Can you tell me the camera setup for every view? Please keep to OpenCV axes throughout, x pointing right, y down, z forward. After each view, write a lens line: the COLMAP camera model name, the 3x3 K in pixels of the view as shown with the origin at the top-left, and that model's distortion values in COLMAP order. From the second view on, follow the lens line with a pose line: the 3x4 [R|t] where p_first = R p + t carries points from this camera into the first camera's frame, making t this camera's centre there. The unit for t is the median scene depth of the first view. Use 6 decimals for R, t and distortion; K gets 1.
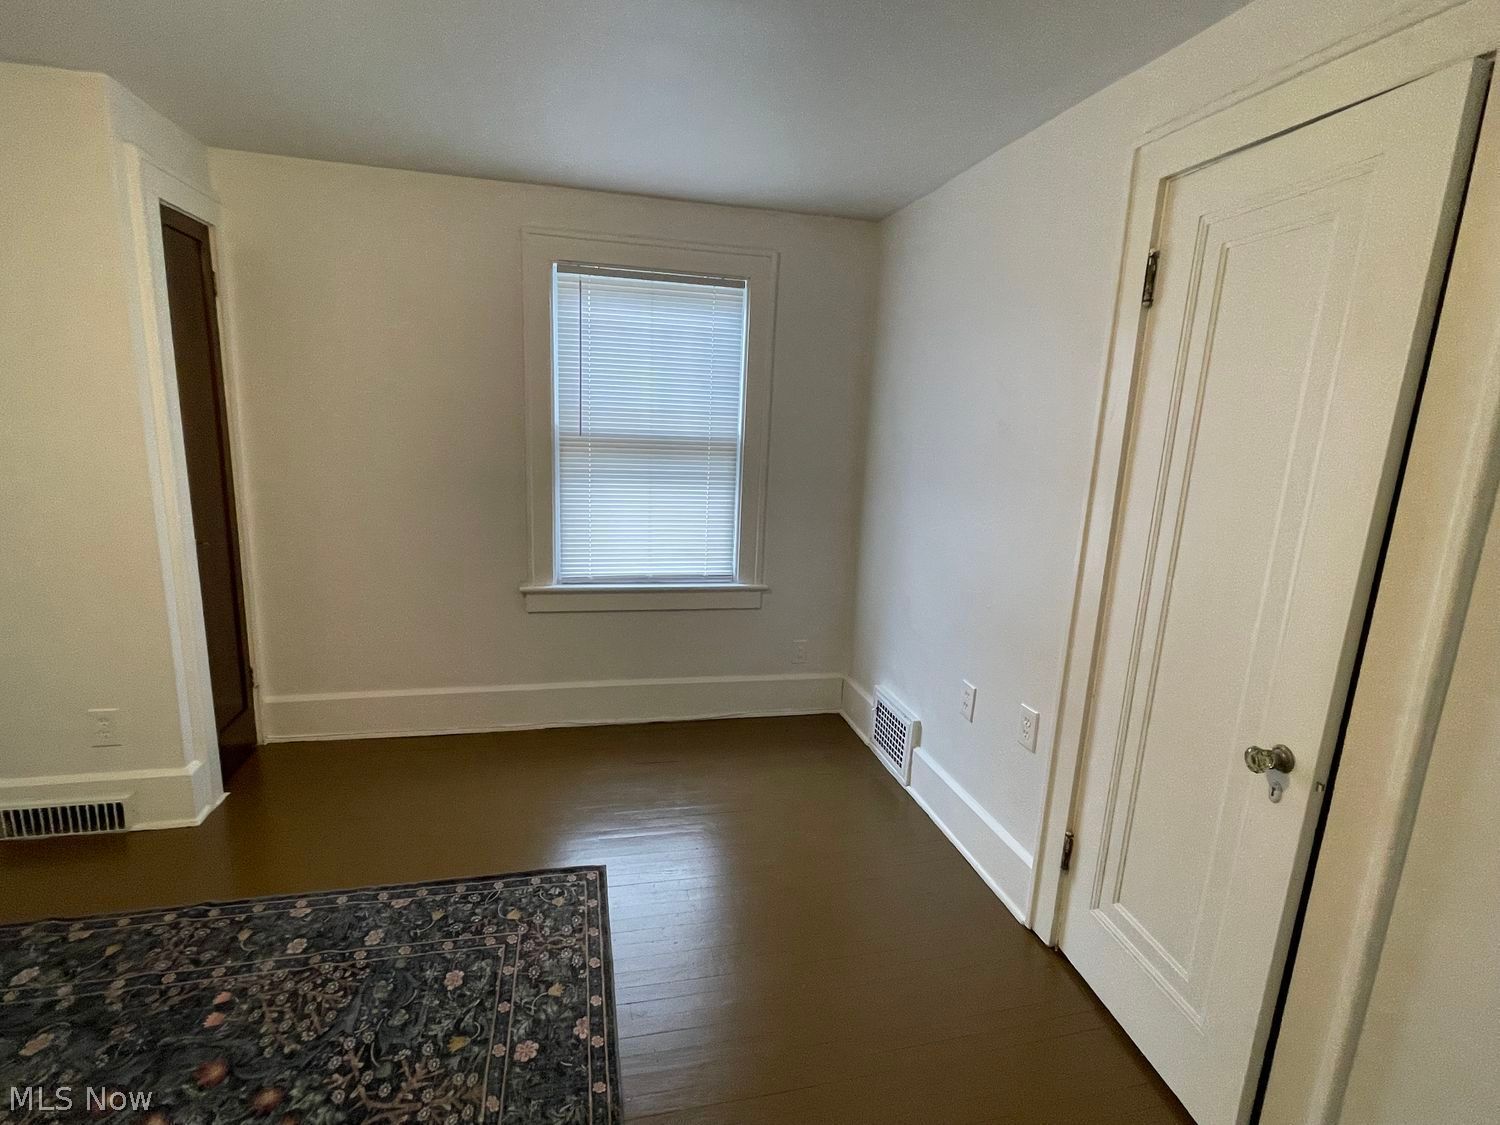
lens RADIAL K [[725.8, 0, 748.6], [0, 725.8, 567.0], [0, 0, 1]] dist [-0.001311, 0.001227]
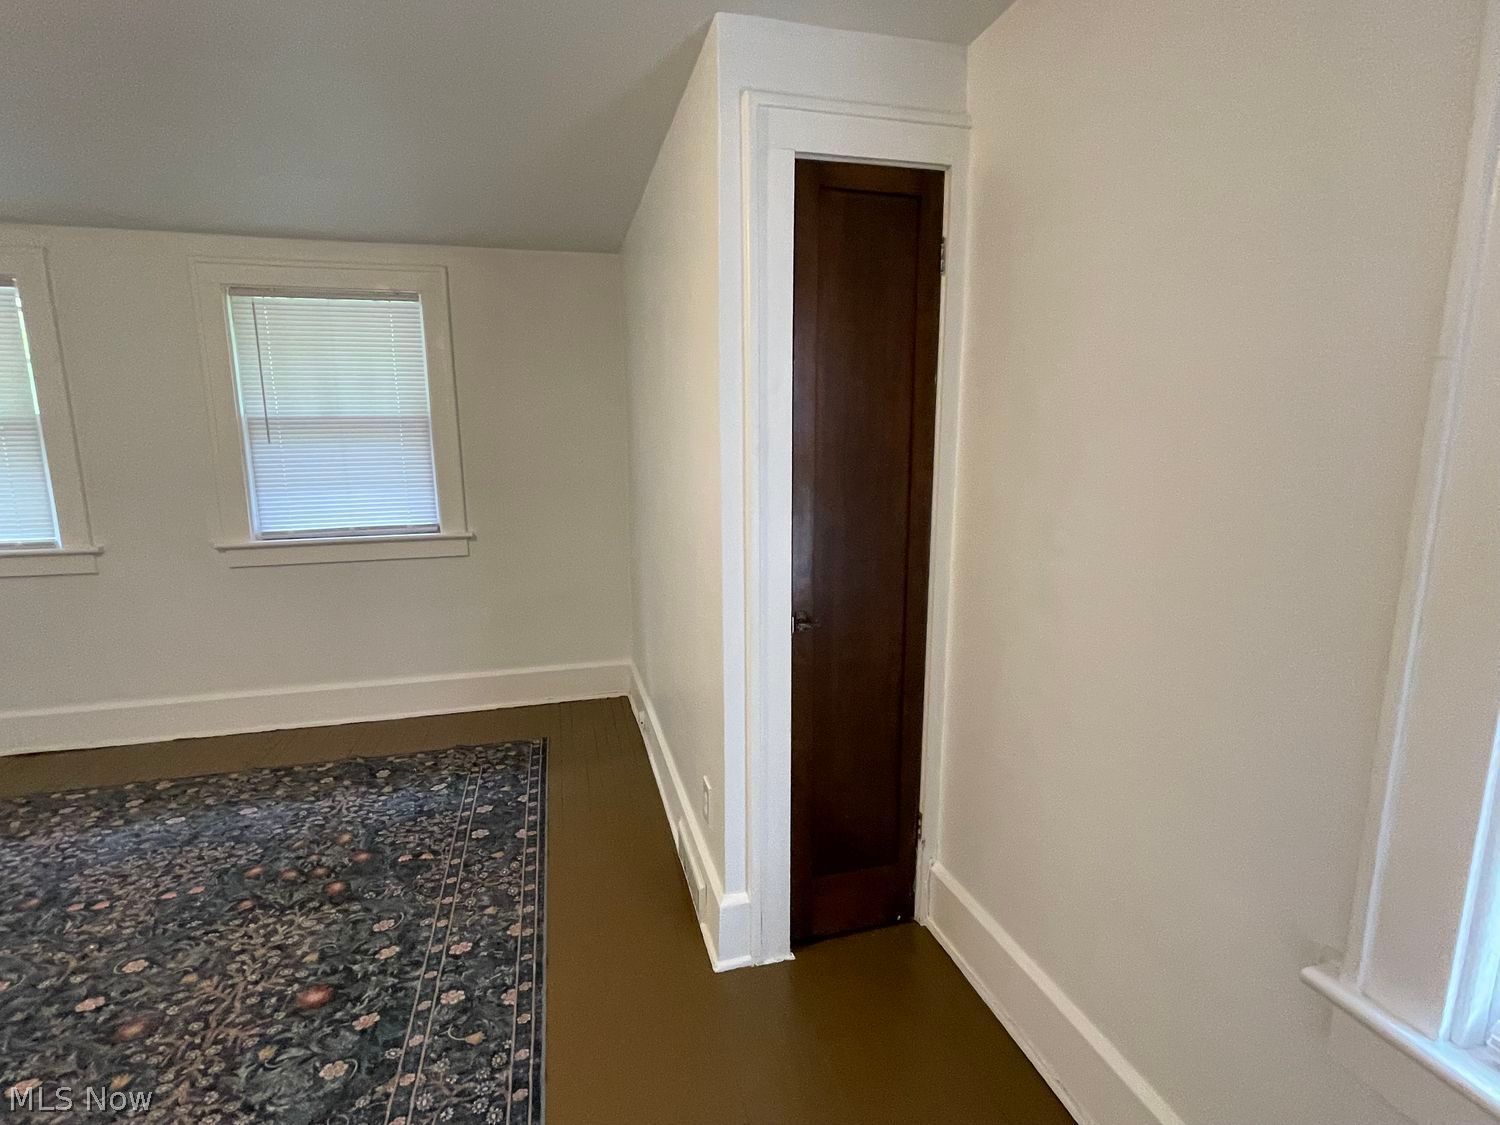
lens RADIAL K [[725.8, 0, 748.6], [0, 725.8, 567.0], [0, 0, 1]] dist [-0.001311, 0.001227]
pose [[0.020364, 0.126128, -0.991805, -0.045689], [-0.194048, 0.973645, 0.119835, -0.198733], [0.980781, 0.190018, 0.044302, 1.085161]]
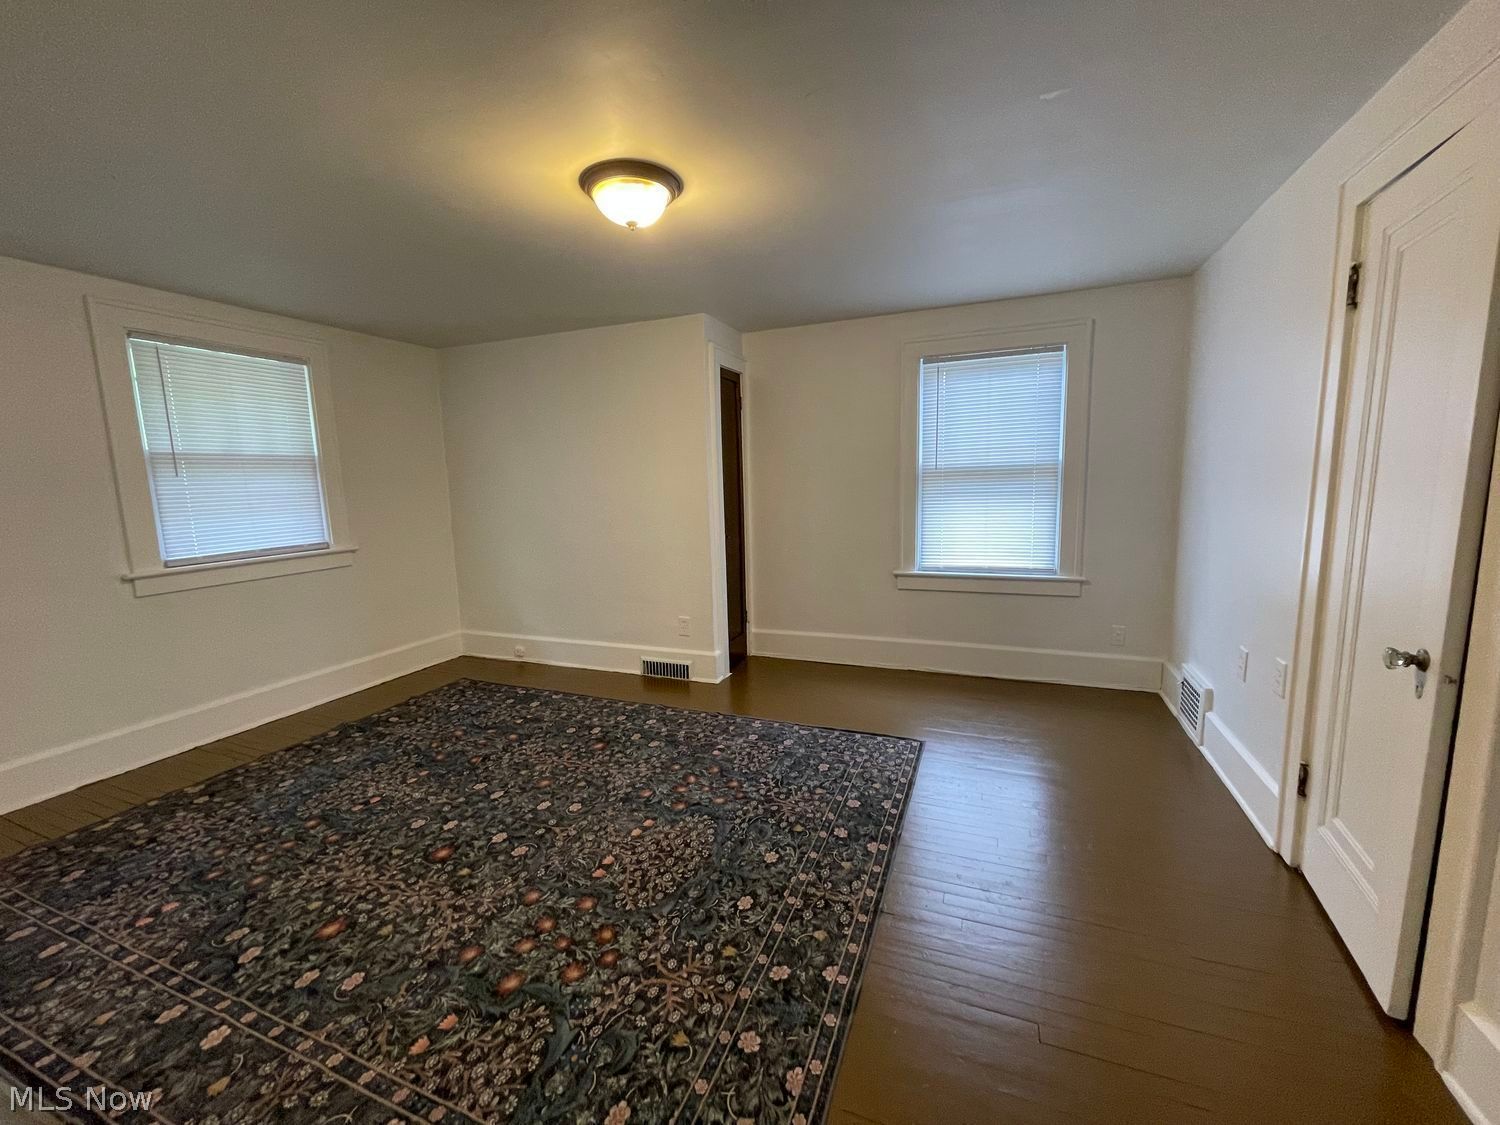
lens RADIAL K [[609.2, 0, 750.0], [0, 609.2, 562.5], [0, 0, 1]] dist [-0.003363, 0.003840]
pose [[0.811855, 0.011773, -0.583741, 0.278392], [-0.054918, 0.996904, -0.056273, 0.146792], [0.581271, 0.077743, 0.809988, -0.313103]]
